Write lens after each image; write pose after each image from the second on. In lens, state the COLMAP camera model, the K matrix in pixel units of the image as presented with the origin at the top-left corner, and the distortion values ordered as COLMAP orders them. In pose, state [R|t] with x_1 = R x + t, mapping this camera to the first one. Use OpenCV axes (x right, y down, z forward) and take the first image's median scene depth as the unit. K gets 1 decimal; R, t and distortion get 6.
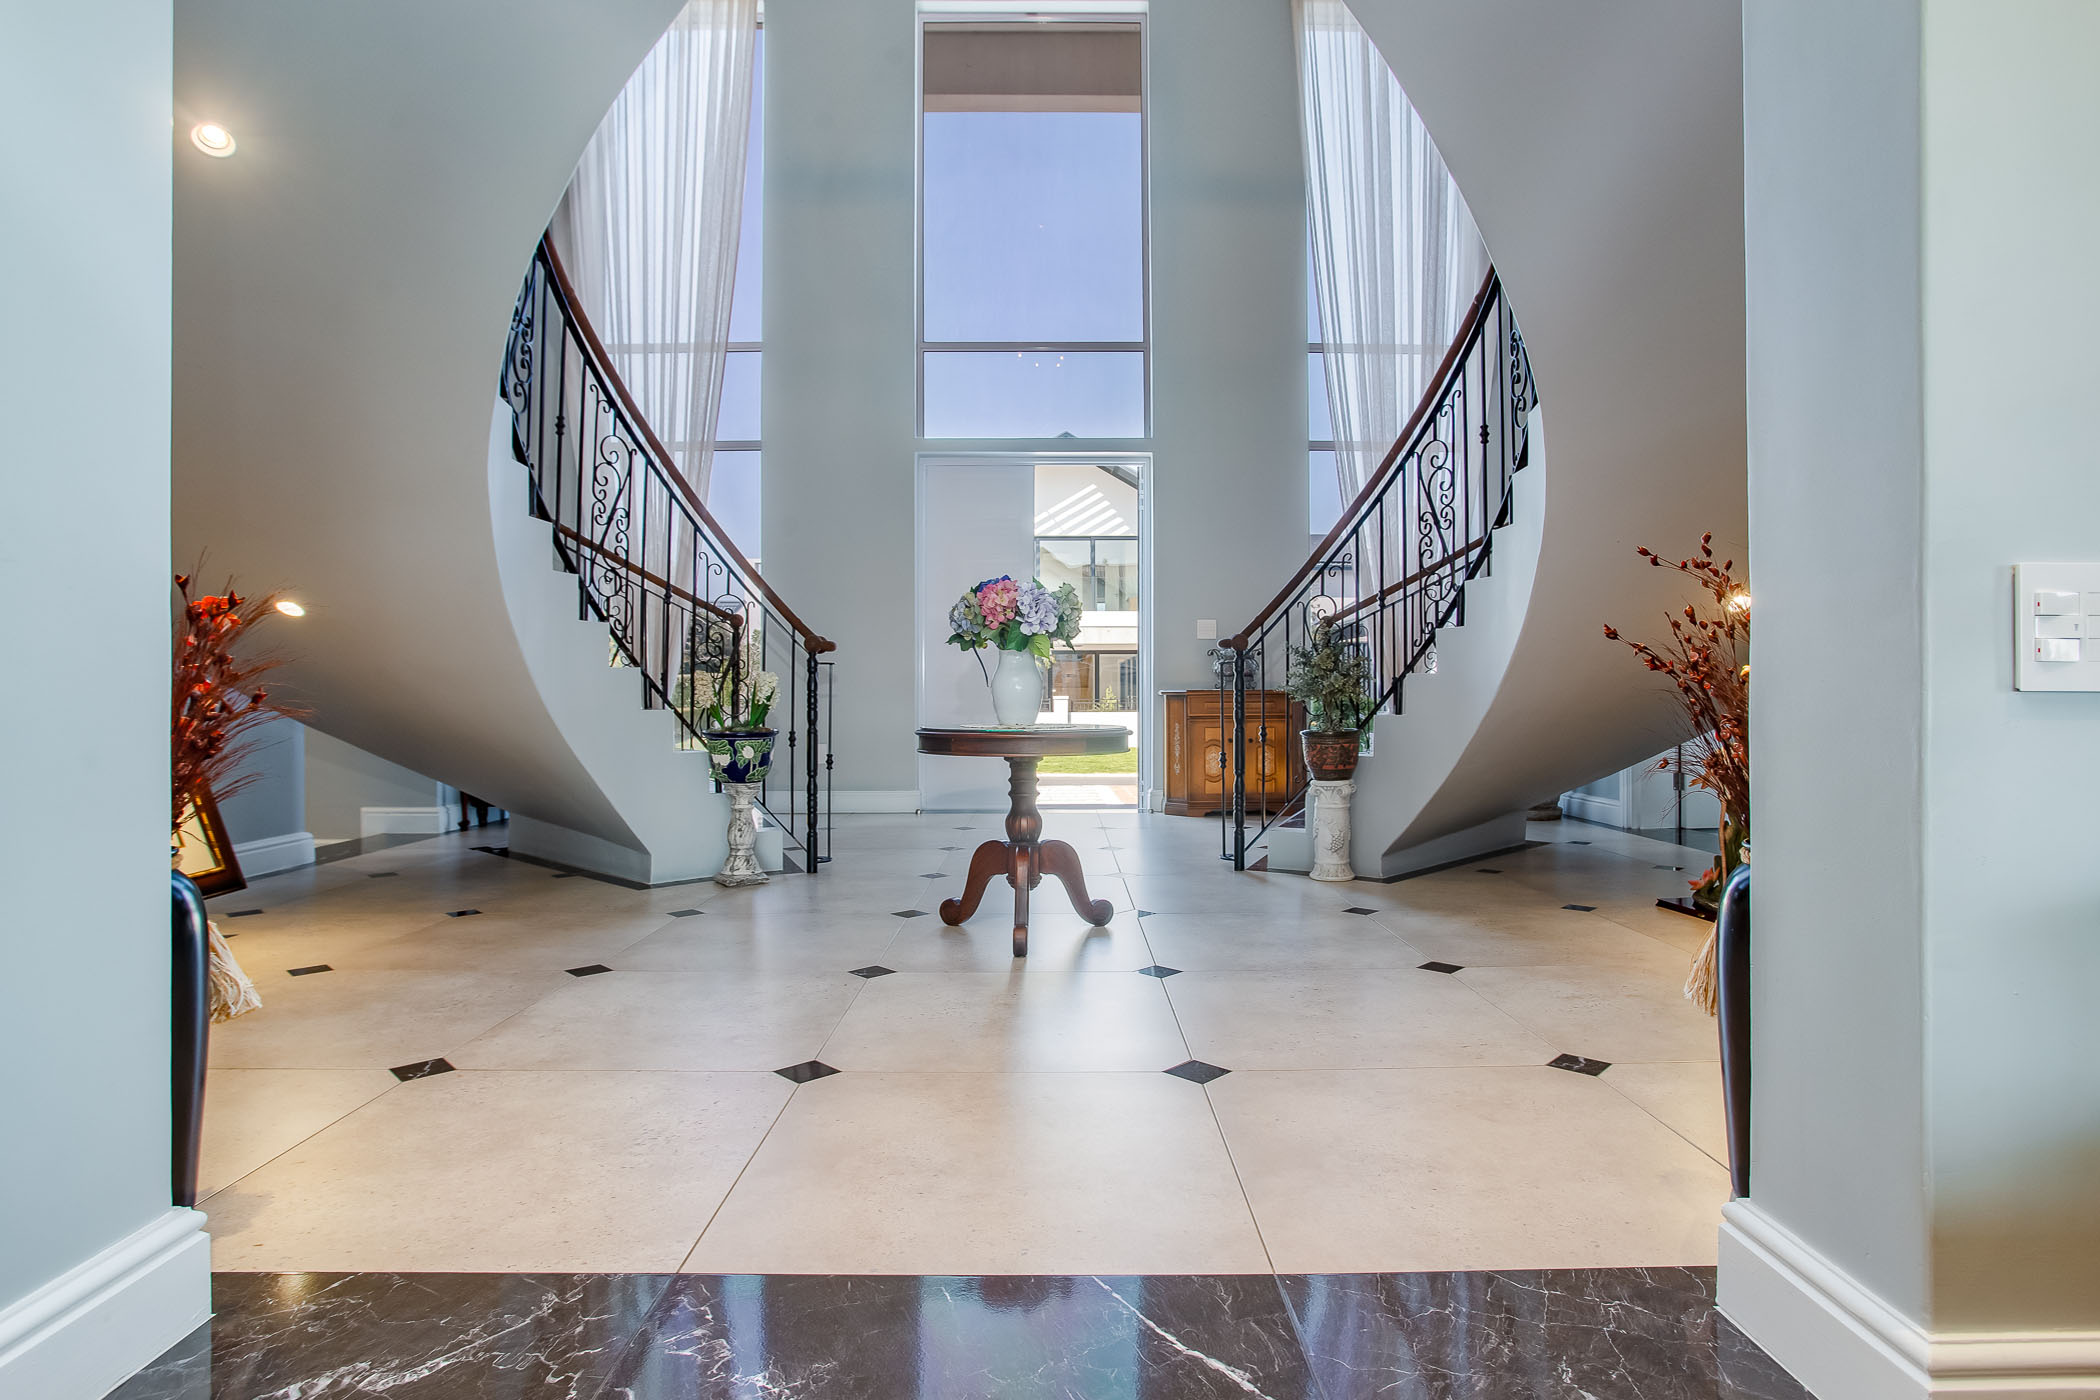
lens RADIAL K [[1109.1, 0, 1057.4], [0, 1109.1, 714.4], [0, 0, 1]] dist [-0.050322, 0.033773]
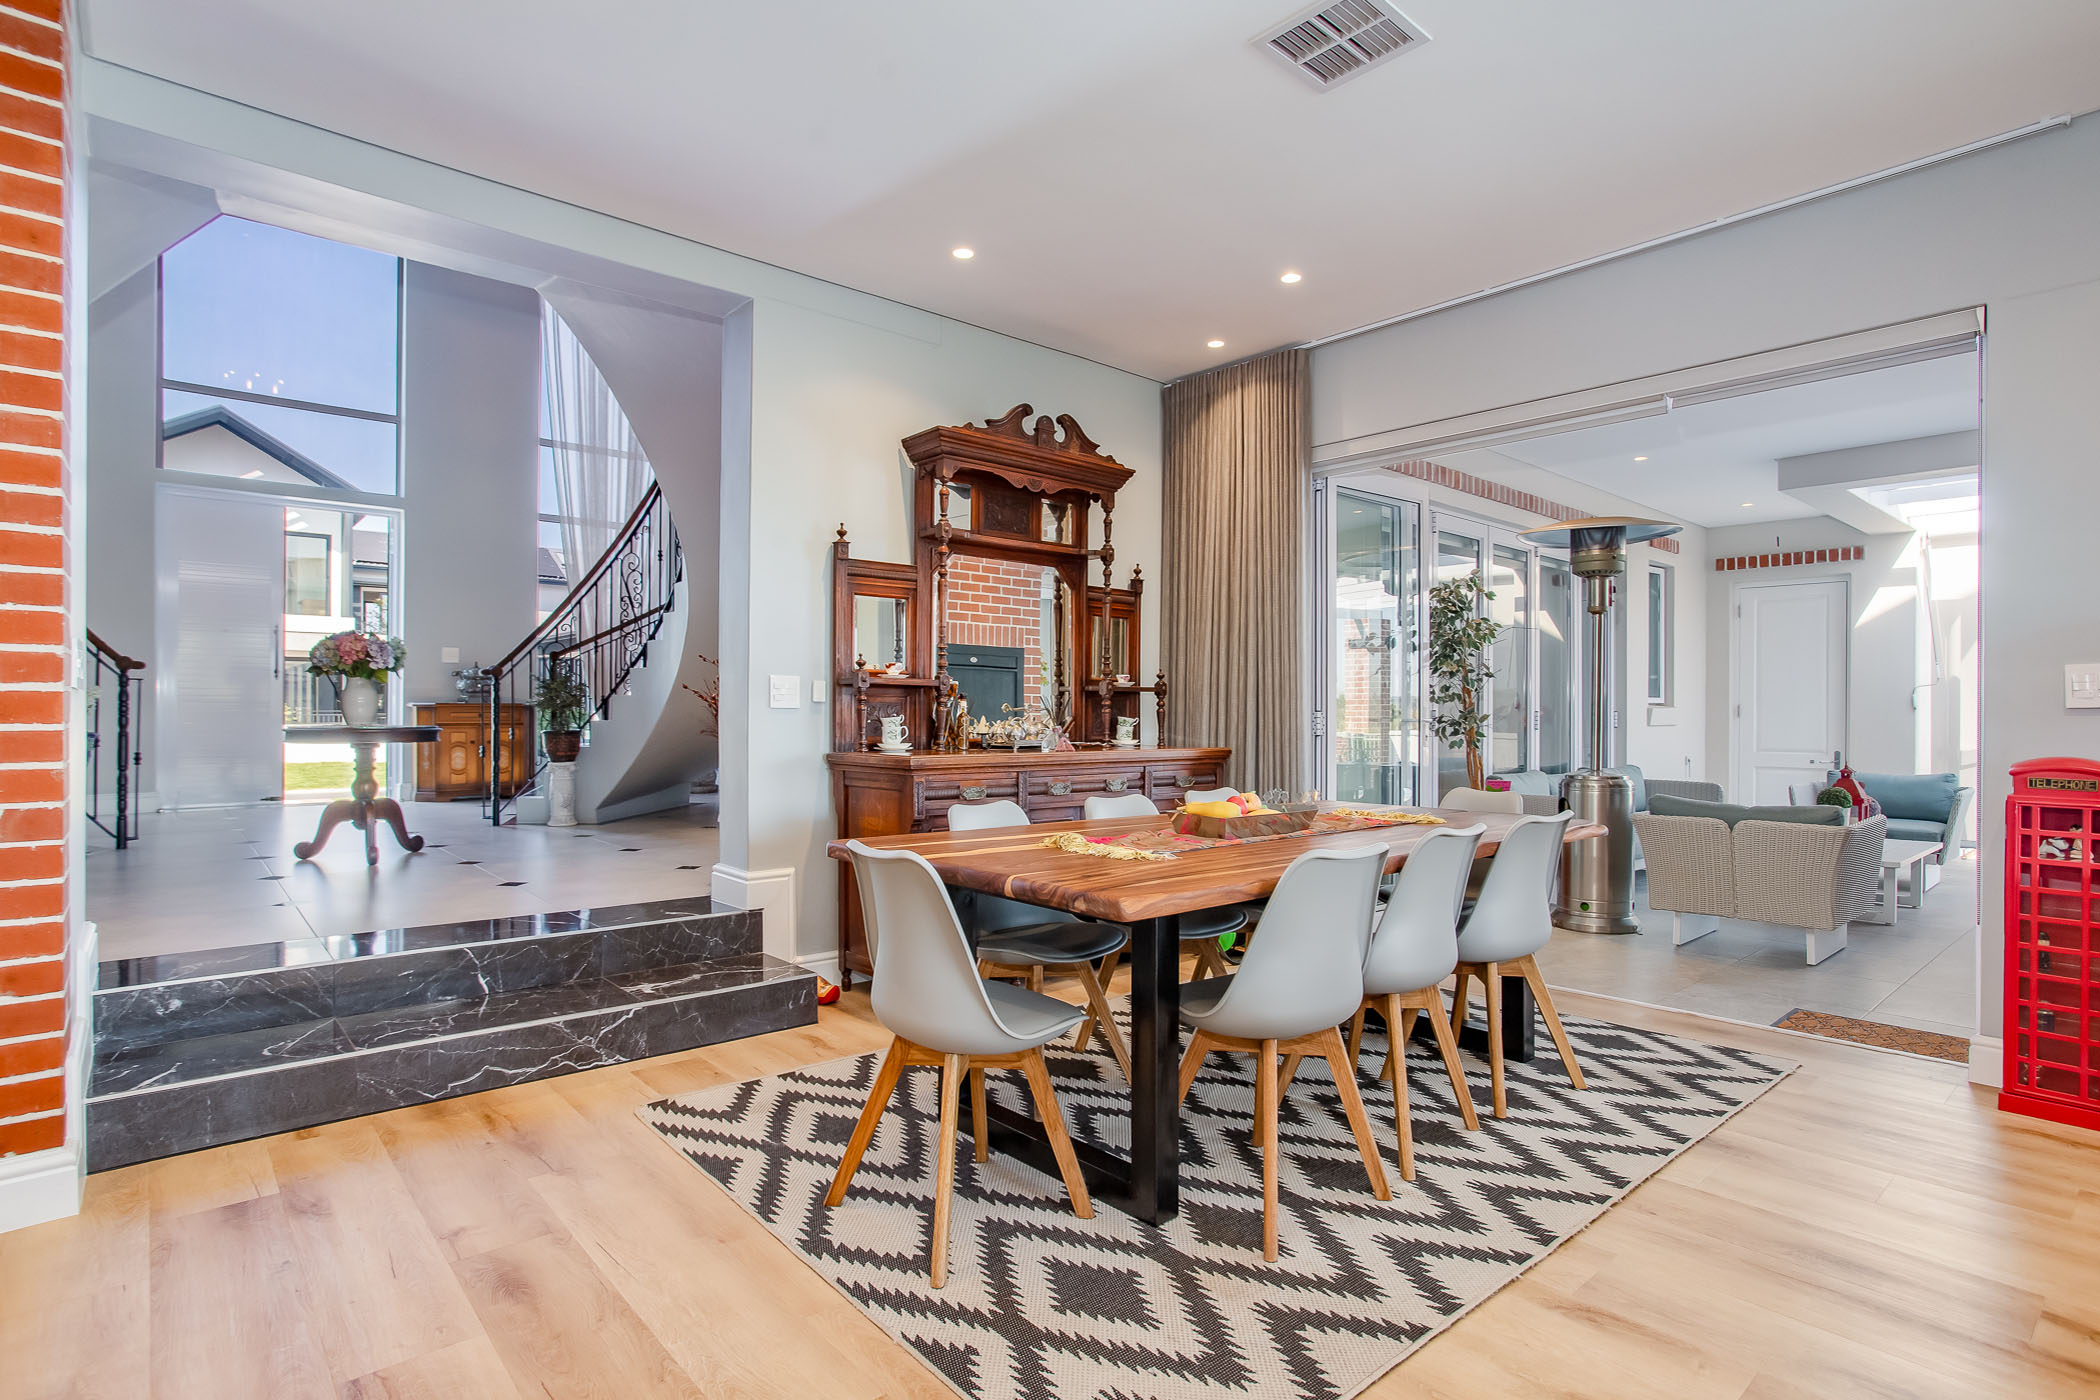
lens RADIAL K [[1061.1, 0, 1037.7], [0, 1061.1, 693.5], [0, 0, 1]] dist [-0.068729, 0.036873]
pose [[0.770182, 0.016966, 0.637599, -0.167868], [0.003989, 0.999498, -0.031415, 0.010445], [-0.637812, 0.026738, 0.769728, -0.532065]]
